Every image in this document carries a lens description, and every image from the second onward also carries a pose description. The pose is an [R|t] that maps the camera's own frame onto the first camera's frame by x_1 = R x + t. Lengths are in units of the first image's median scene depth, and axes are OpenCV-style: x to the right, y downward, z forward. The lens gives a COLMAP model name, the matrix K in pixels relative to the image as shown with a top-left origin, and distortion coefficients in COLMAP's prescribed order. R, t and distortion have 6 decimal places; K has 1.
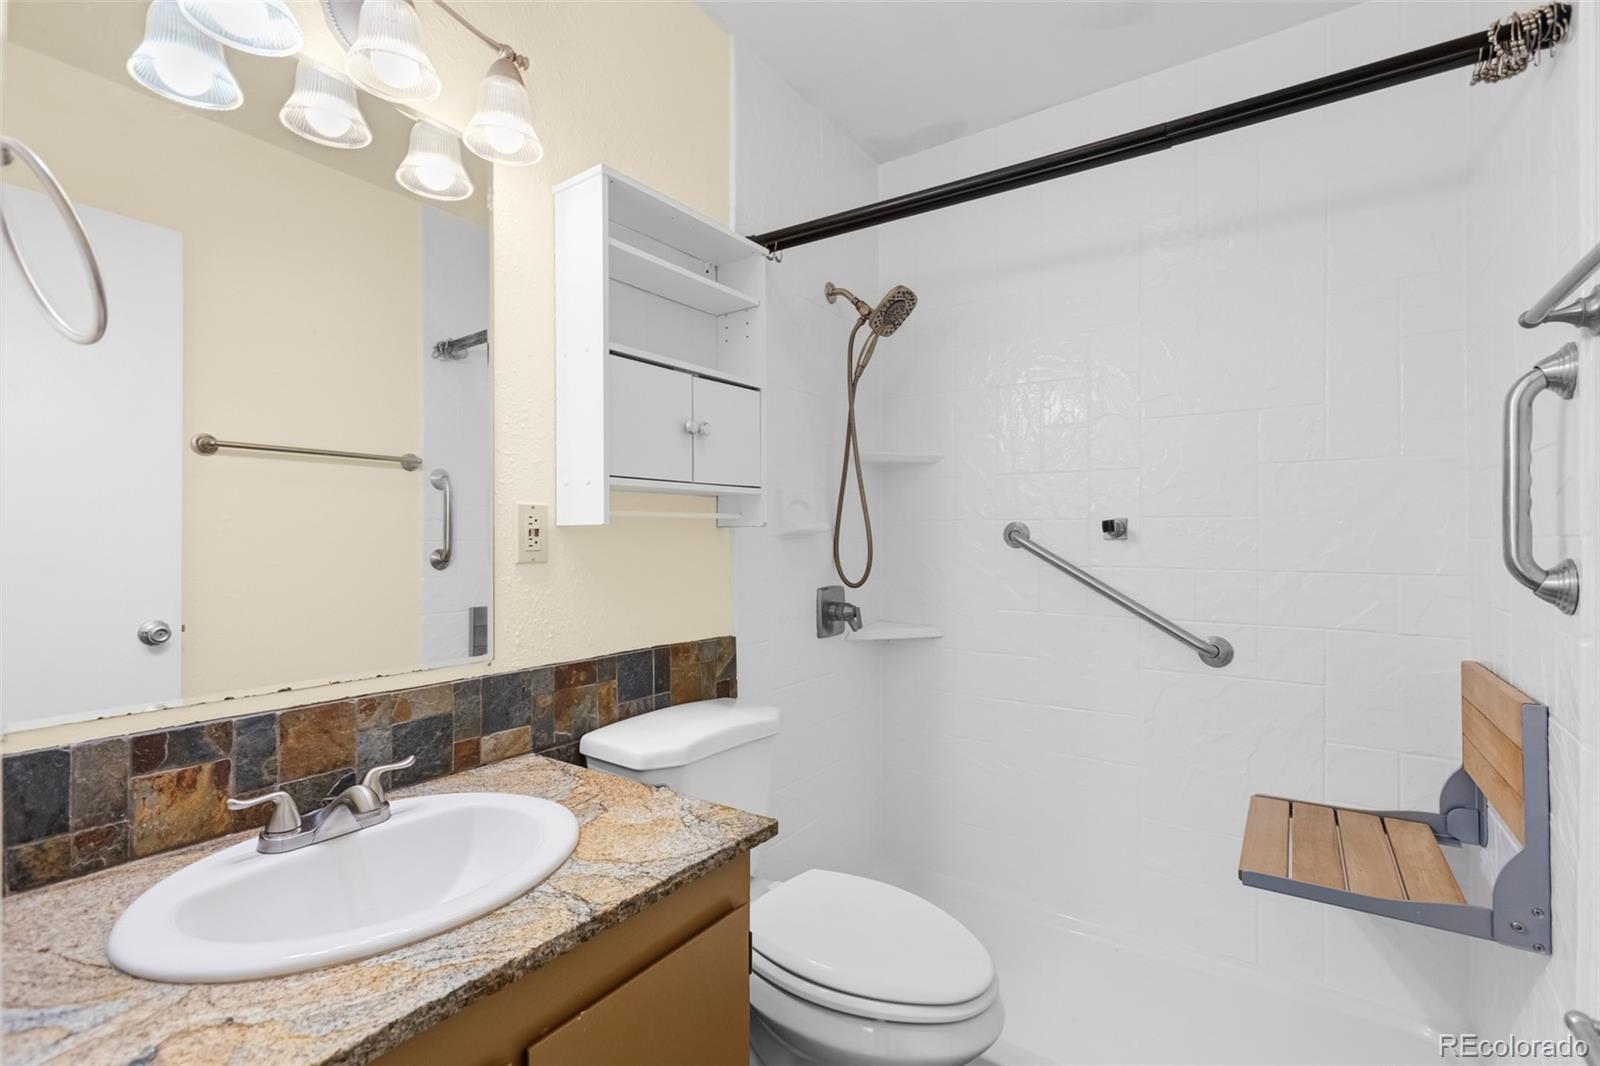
lens RADIAL K [[730.2, 0, 814.1], [0, 730.2, 531.2], [0, 0, 1]] dist [-0.015012, 0.010769]
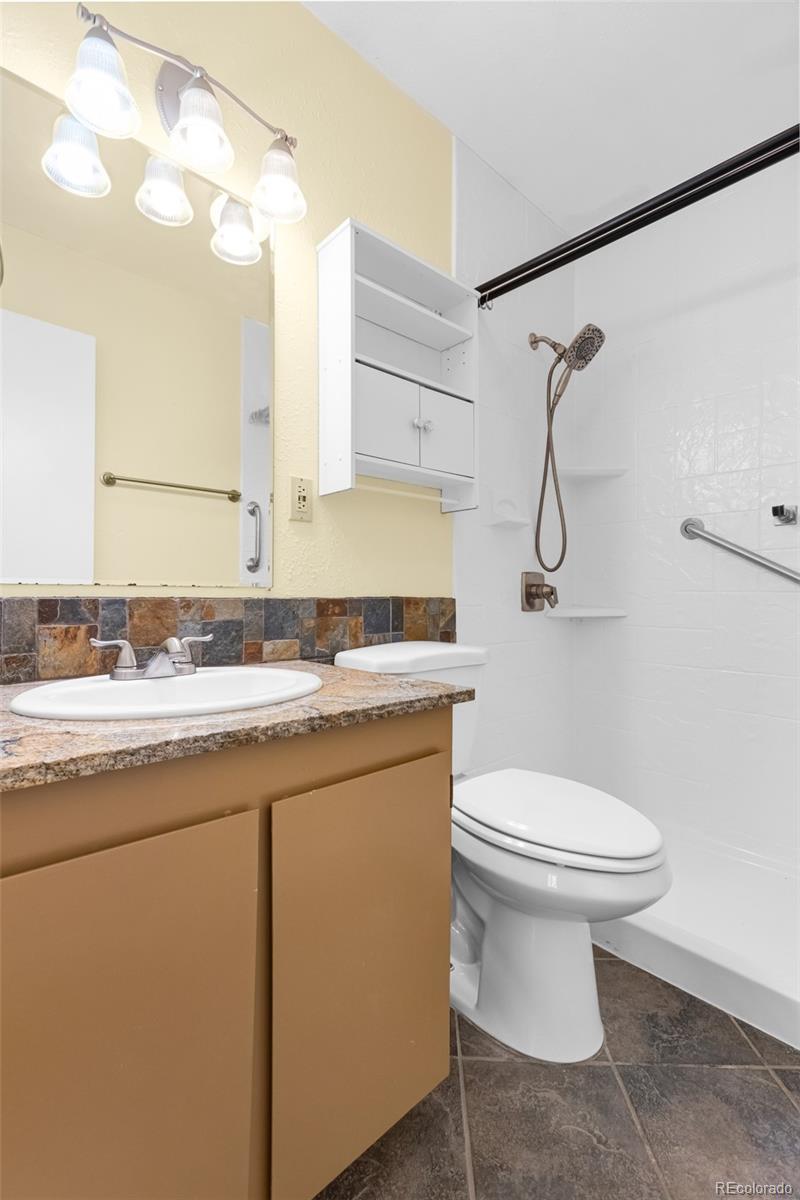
lens RADIAL K [[547.7, 0, 411.2], [0, 547.7, 594.7], [0, 0, 1]] dist [-0.015012, 0.010769]
pose [[0.975915, 0.002703, -0.218136, 0.035539], [-0.003325, 0.999991, -0.002483, 0.175747], [0.218128, 0.003149, 0.975915, 0.046573]]
